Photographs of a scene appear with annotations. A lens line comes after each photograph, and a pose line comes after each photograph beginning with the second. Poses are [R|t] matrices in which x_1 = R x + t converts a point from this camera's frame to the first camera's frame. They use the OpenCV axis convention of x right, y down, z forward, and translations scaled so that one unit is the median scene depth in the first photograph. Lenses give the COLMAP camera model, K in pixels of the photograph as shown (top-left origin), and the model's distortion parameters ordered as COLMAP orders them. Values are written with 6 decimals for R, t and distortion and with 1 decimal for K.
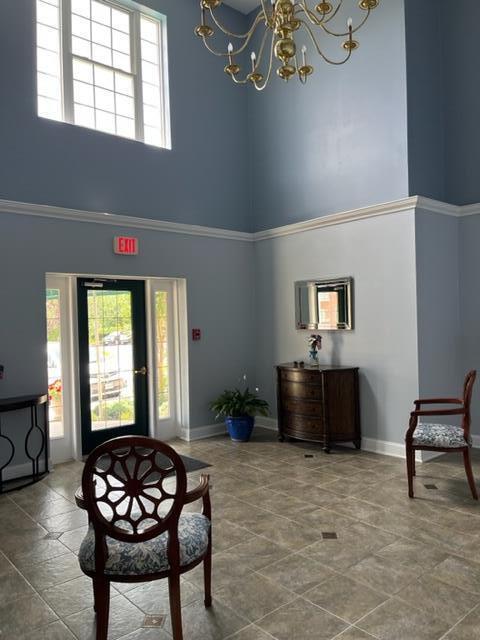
lens RADIAL K [[489.1, 0, 239.7], [0, 489.1, 319.5], [0, 0, 1]] dist [0.033582, -0.025642]
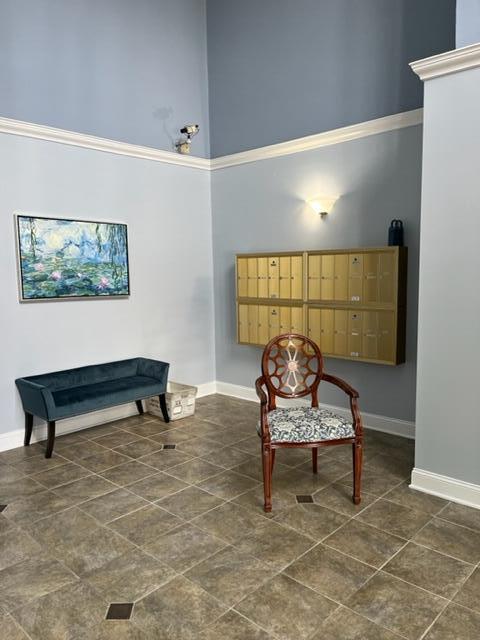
lens RADIAL K [[489.1, 0, 240.2], [0, 489.1, 320.0], [0, 0, 1]] dist [0.033582, -0.025642]
pose [[-0.993460, 0.058764, -0.097893, 0.076439], [0.047056, 0.991912, 0.117883, -0.006370], [0.104029, 0.112506, -0.988191, 1.823137]]
